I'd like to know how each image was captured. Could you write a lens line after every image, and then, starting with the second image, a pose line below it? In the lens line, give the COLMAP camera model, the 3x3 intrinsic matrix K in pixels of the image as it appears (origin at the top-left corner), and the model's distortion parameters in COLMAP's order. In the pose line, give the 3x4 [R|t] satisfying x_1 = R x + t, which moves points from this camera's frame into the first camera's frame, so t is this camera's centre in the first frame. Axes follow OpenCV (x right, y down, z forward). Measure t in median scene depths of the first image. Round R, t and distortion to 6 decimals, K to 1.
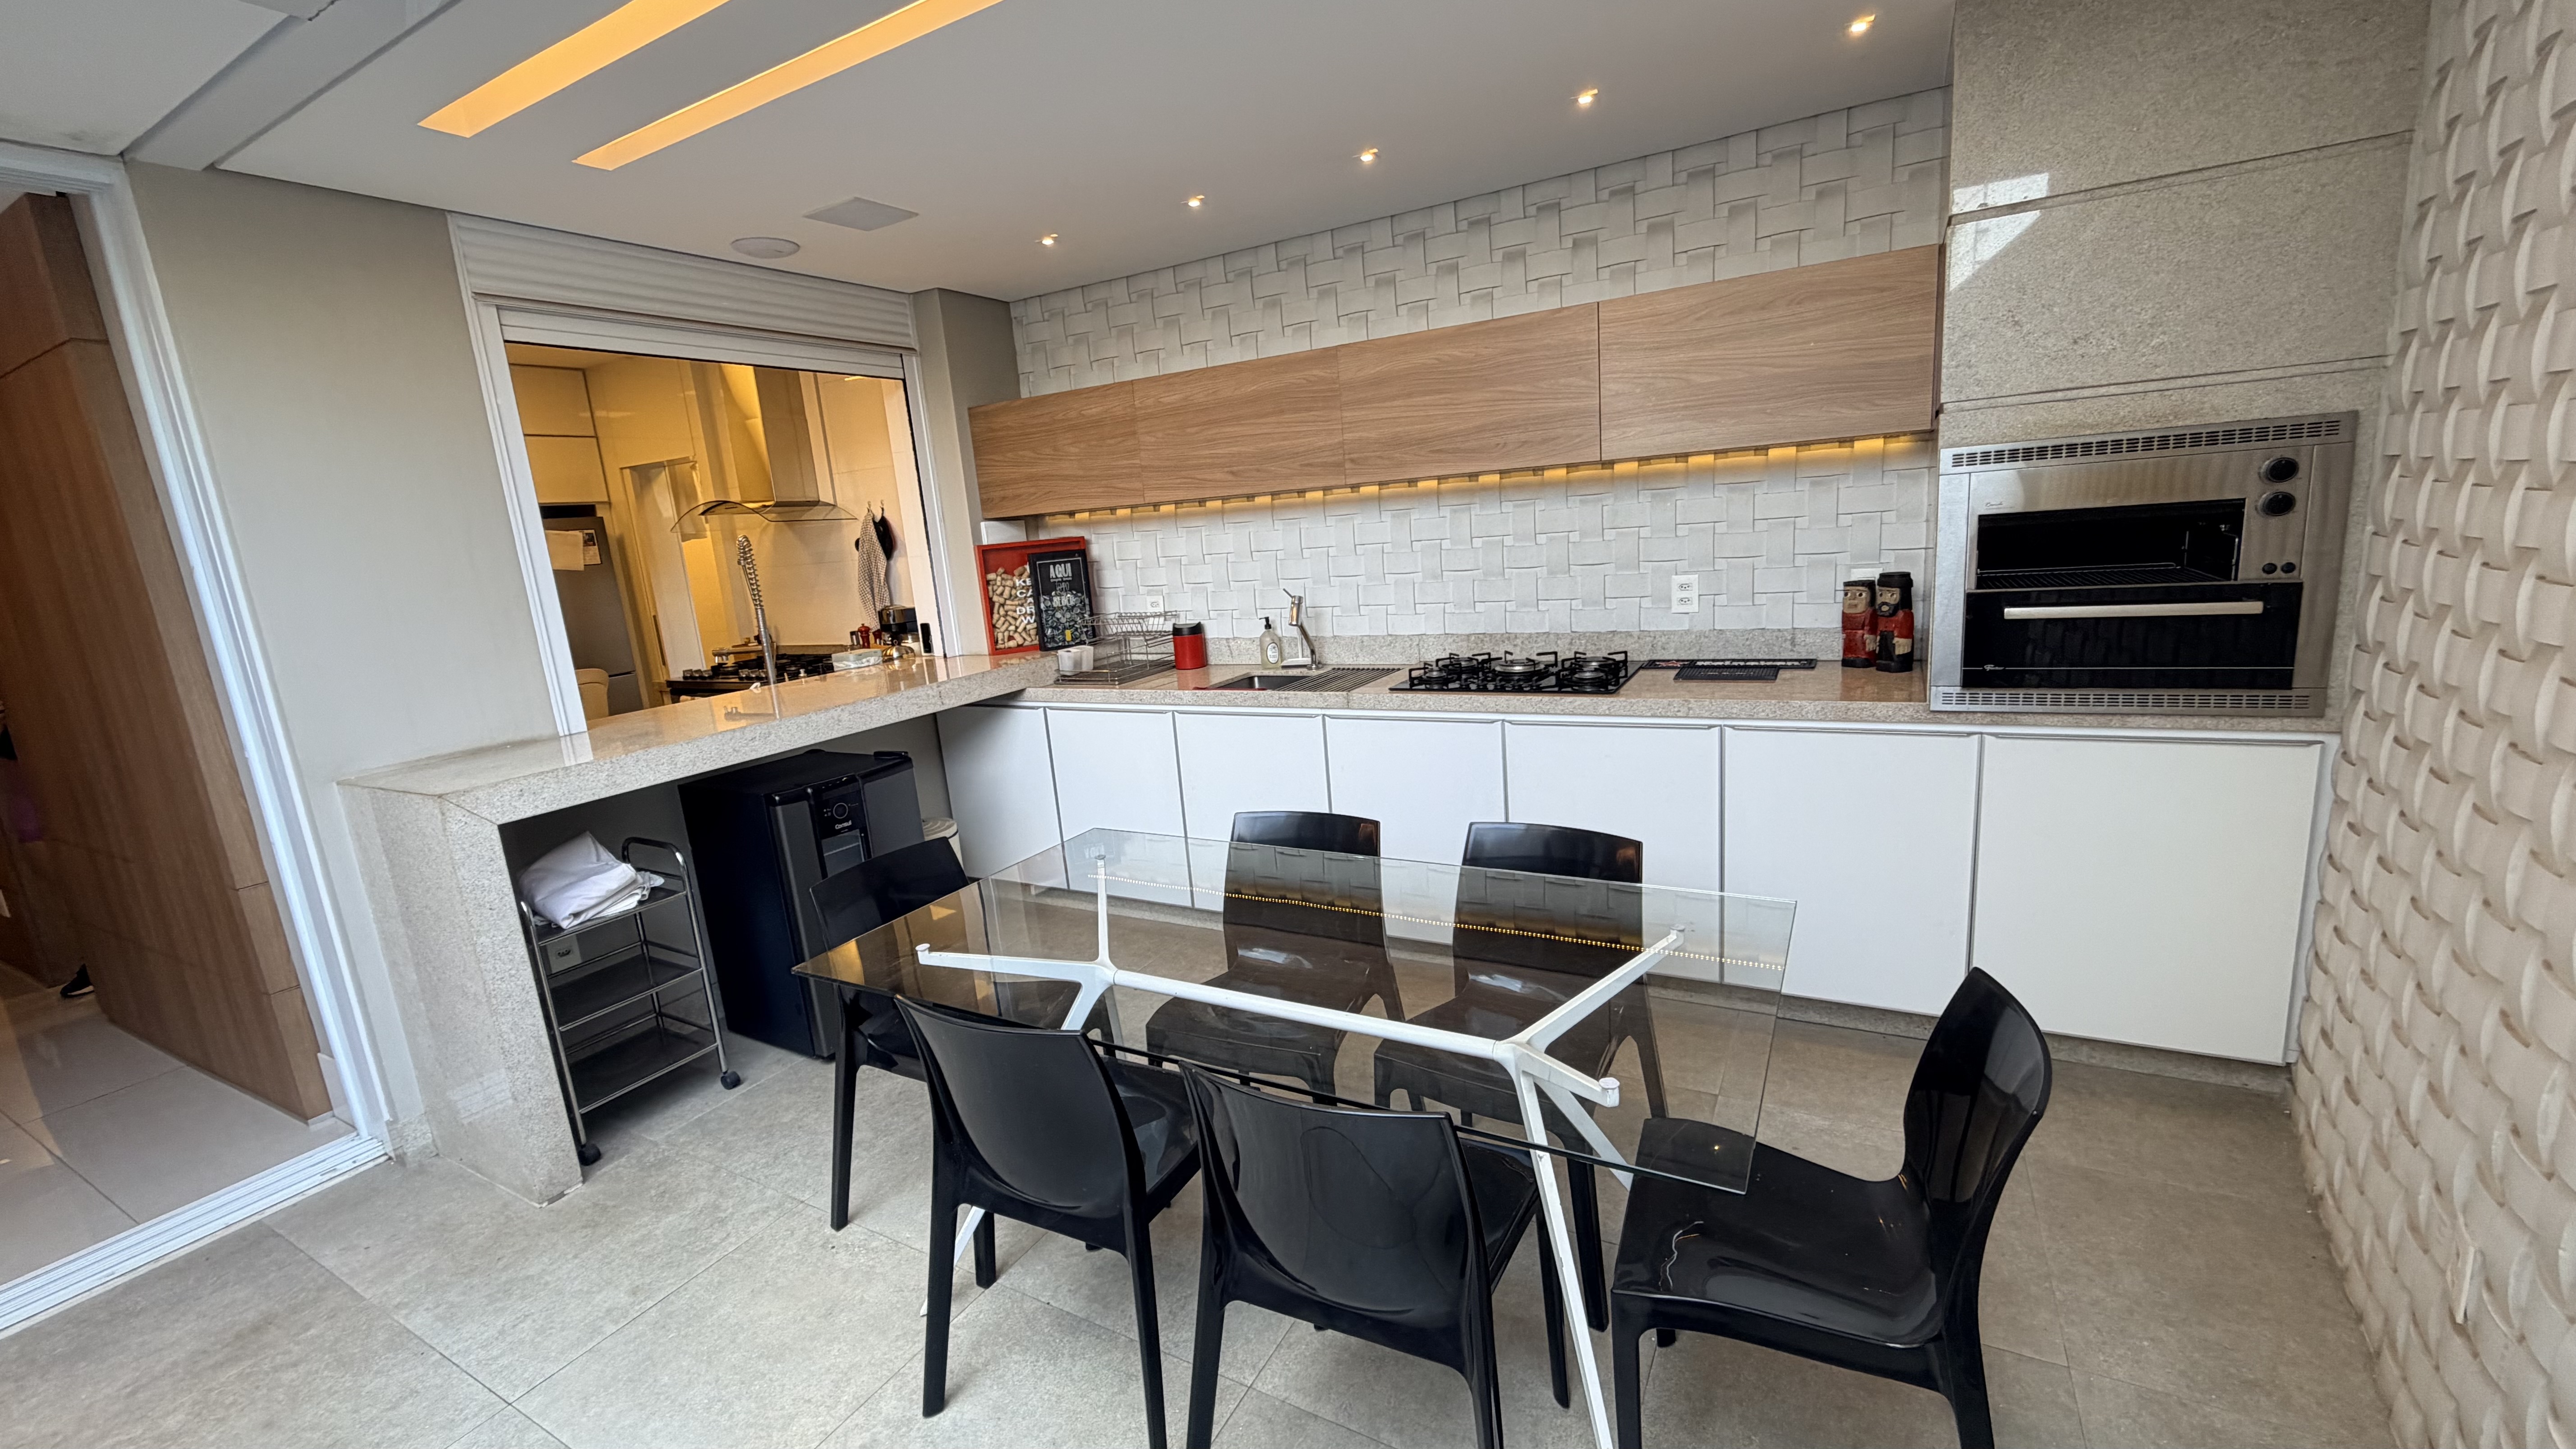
lens RADIAL K [[1012.7, 0, 1286.3], [0, 1012.7, 722.4], [0, 0, 1]] dist [0.000883, -0.000060]
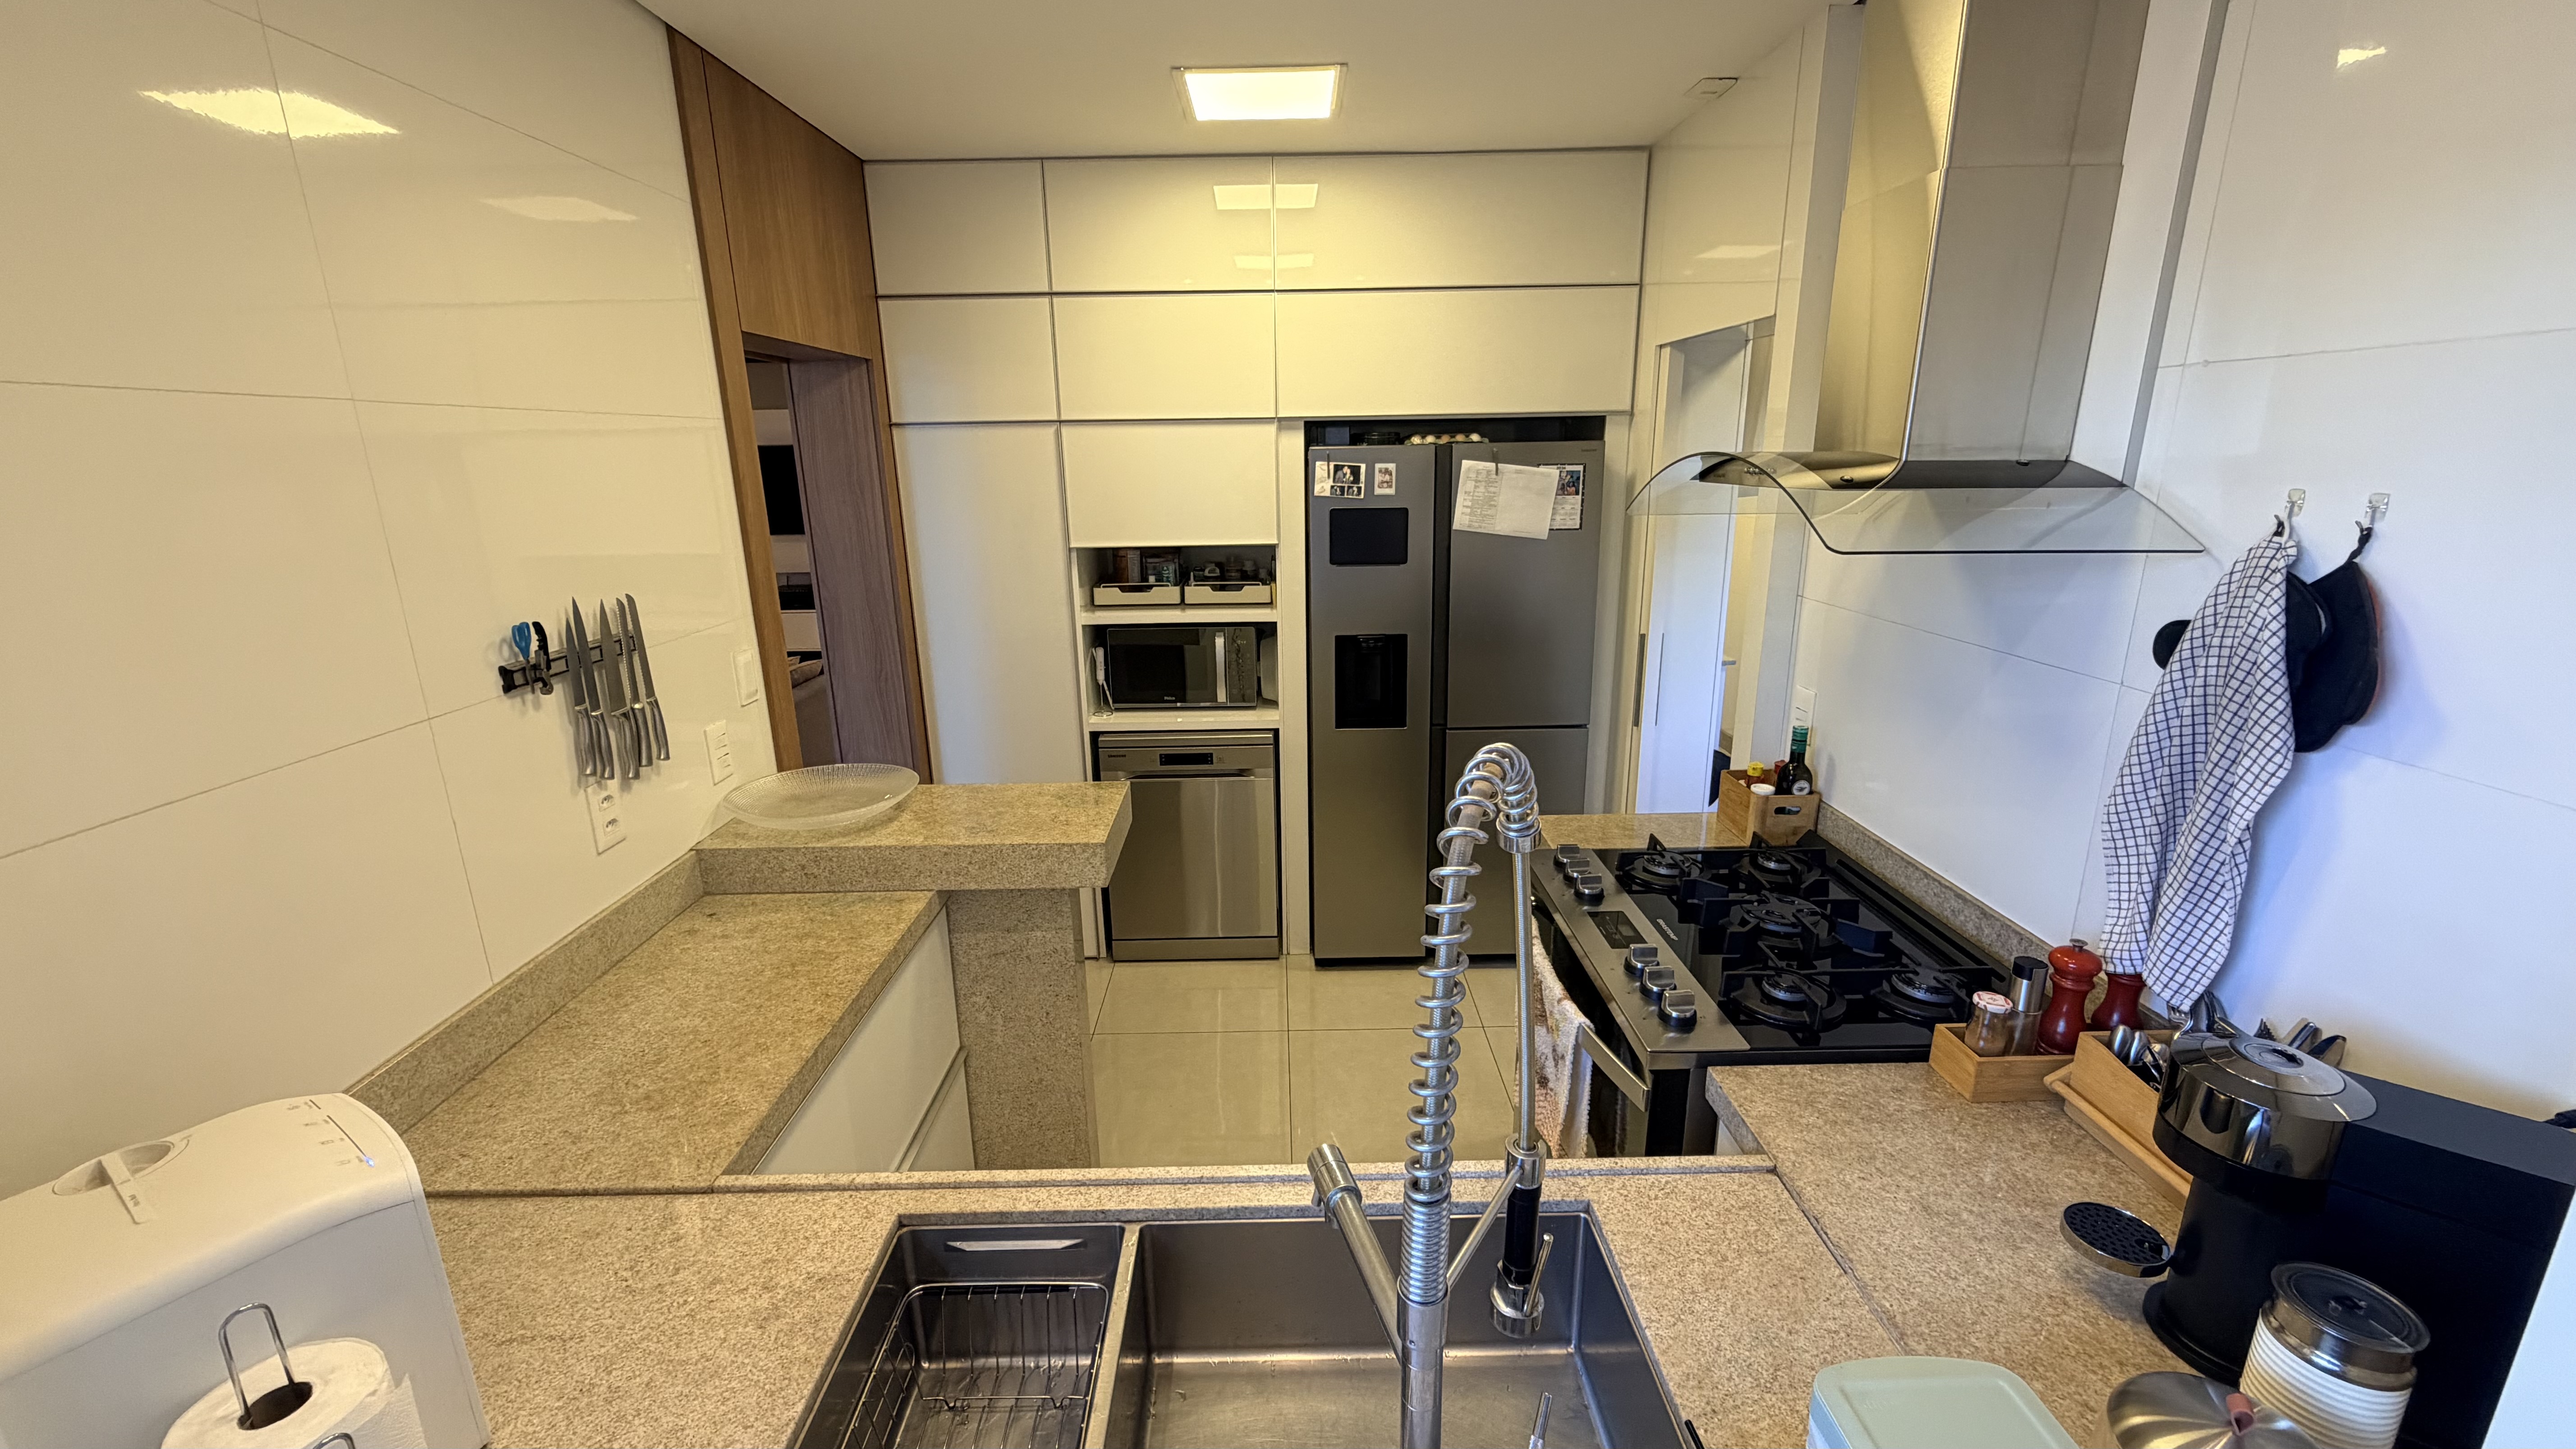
lens RADIAL K [[1012.7, 0, 1286.5], [0, 1012.7, 719.6], [0, 0, 1]] dist [0.000883, -0.000060]
pose [[0.487547, 0.293327, -0.822348, -0.314750], [-0.193186, 0.954773, 0.226027, -0.173600], [0.851456, 0.048667, 0.522163, 0.672580]]
